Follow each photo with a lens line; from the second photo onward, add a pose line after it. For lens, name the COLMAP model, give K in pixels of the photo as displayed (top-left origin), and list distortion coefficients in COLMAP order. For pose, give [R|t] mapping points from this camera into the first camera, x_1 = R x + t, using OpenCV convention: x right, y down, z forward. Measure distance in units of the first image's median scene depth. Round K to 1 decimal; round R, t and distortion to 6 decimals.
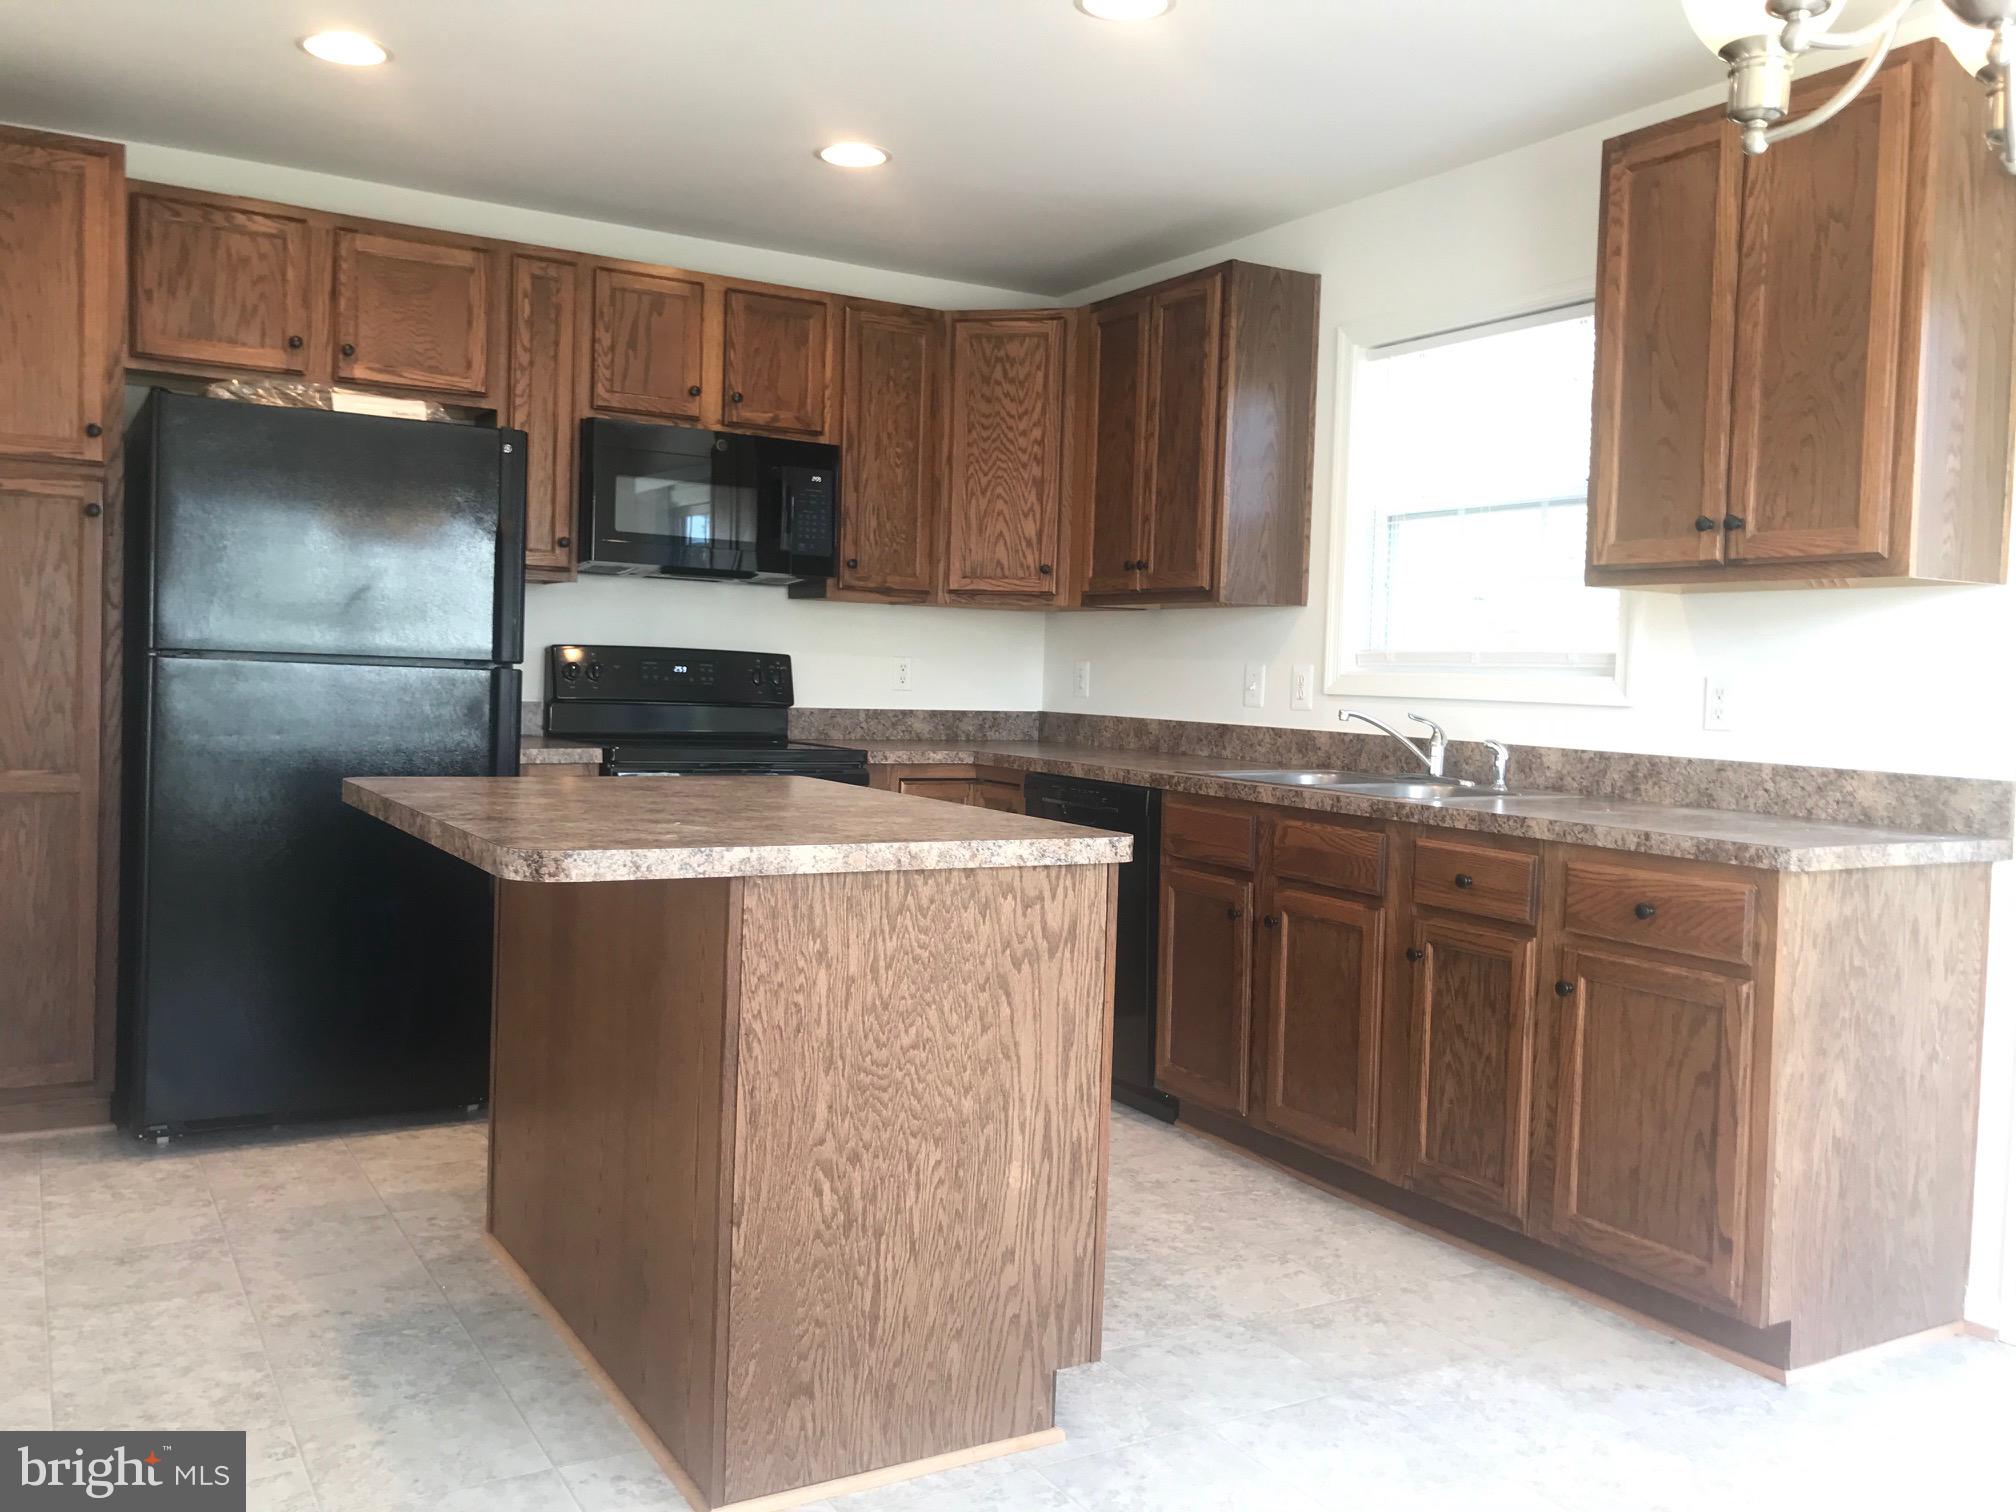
lens RADIAL K [[1678.6, 0, 1008.0], [0, 1678.6, 756.0], [0, 0, 1]] dist [0.093497, -0.089414]
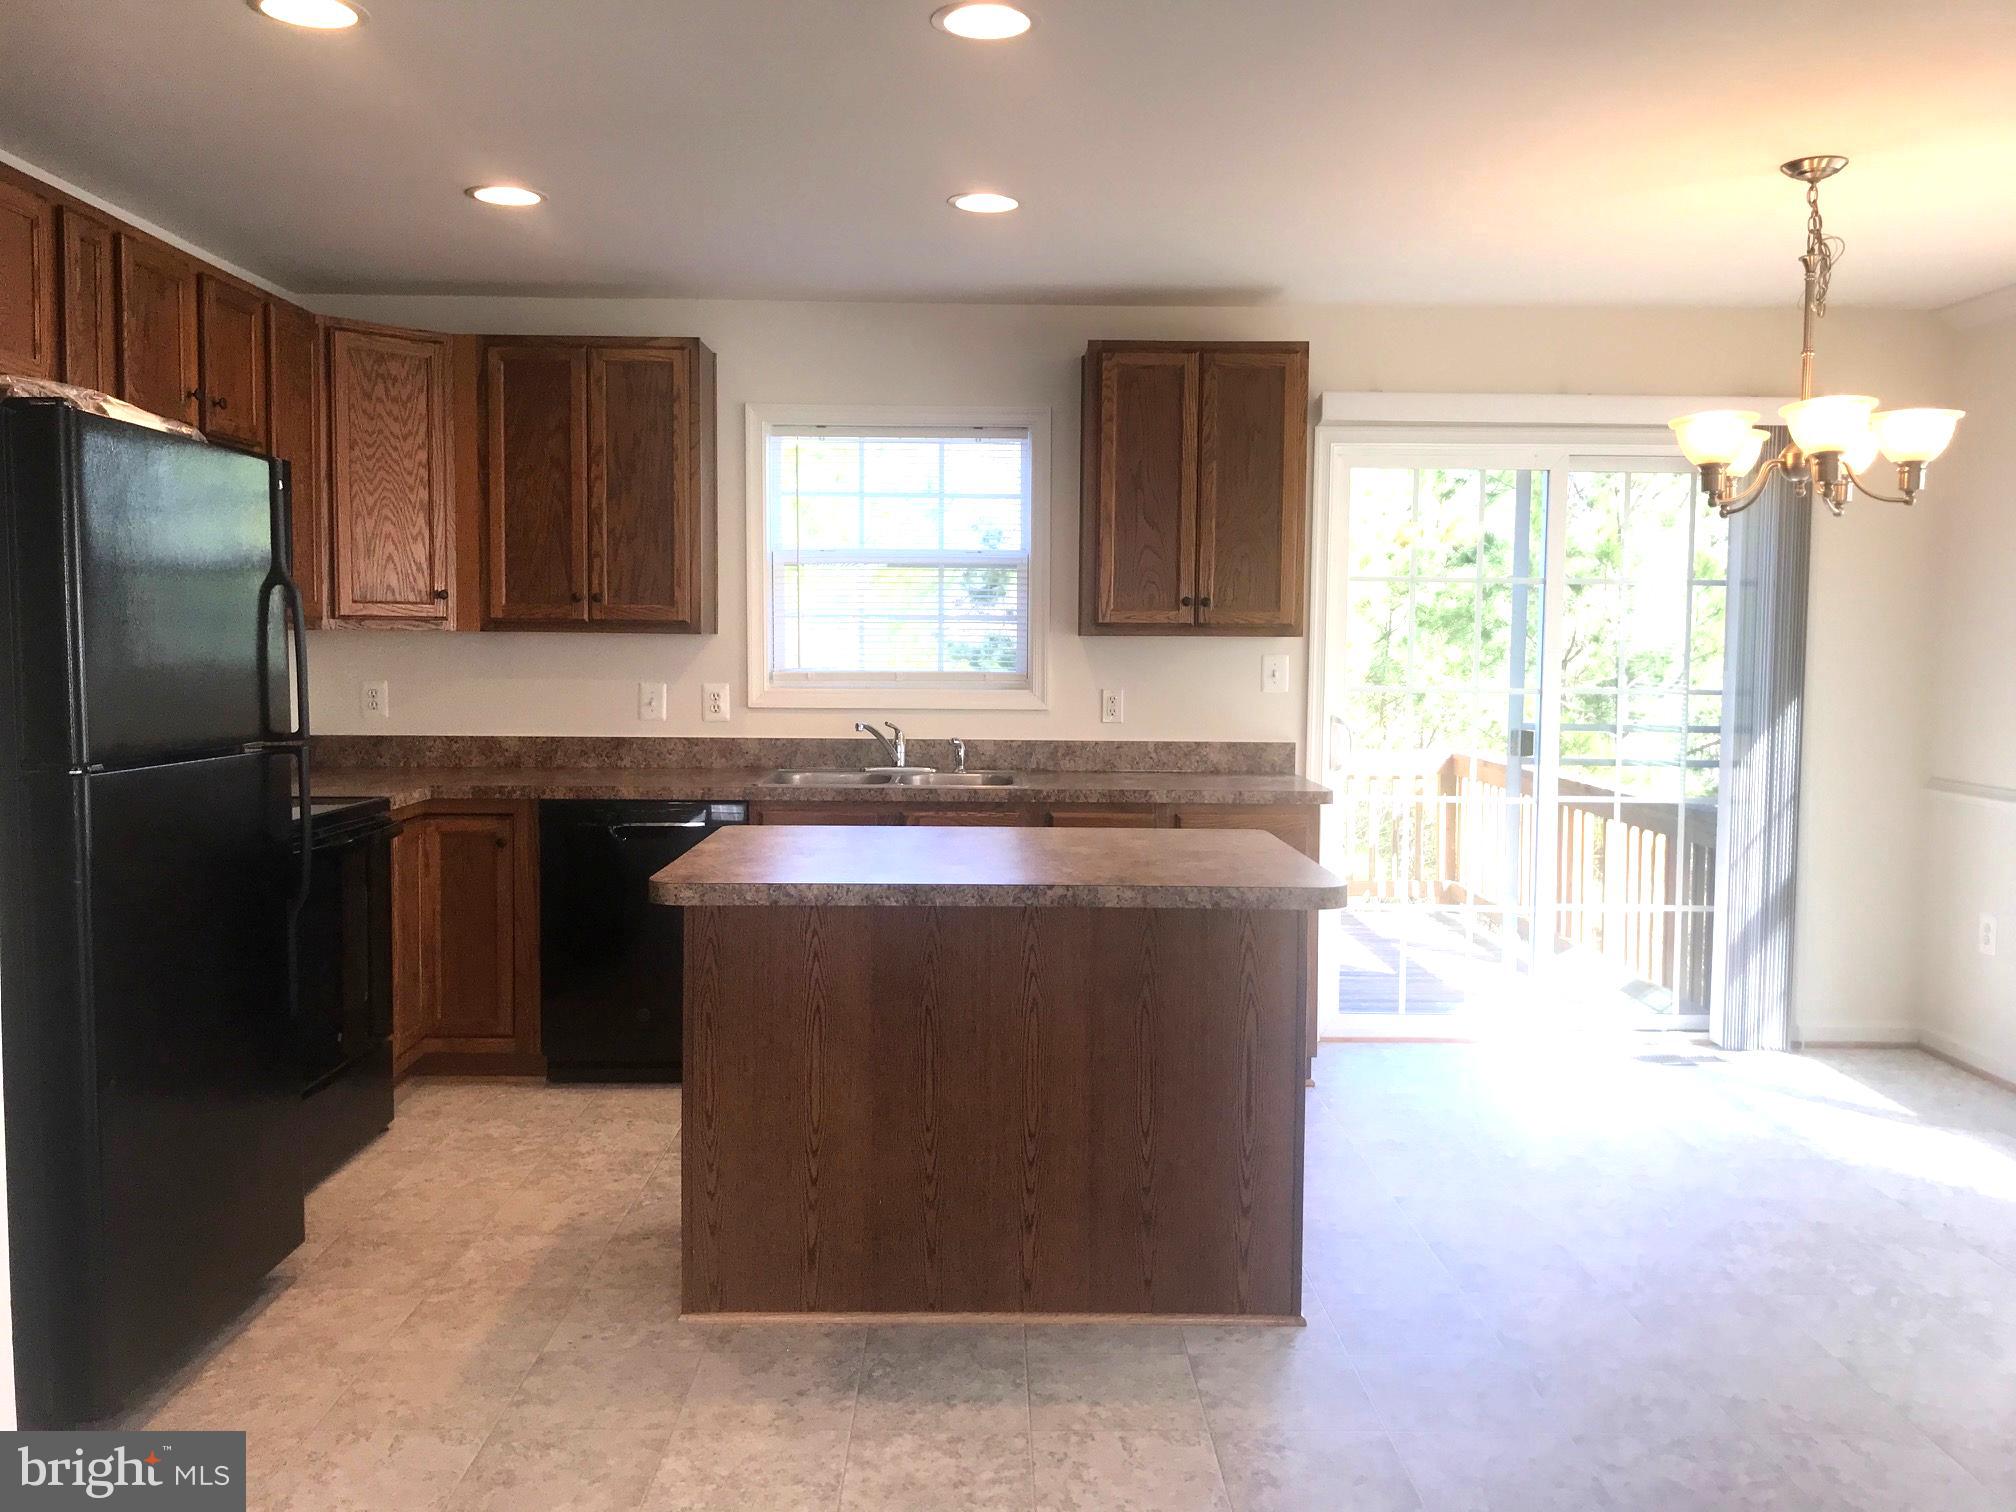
lens RADIAL K [[1661.7, 0, 1008.0], [0, 1661.7, 756.0], [0, 0, 1]] dist [0.010866, -0.001265]
pose [[0.487193, -0.091322, 0.868506, -0.841874], [0.051901, 0.995787, 0.075591, -0.091475], [-0.871751, 0.008249, 0.489880, 0.285678]]
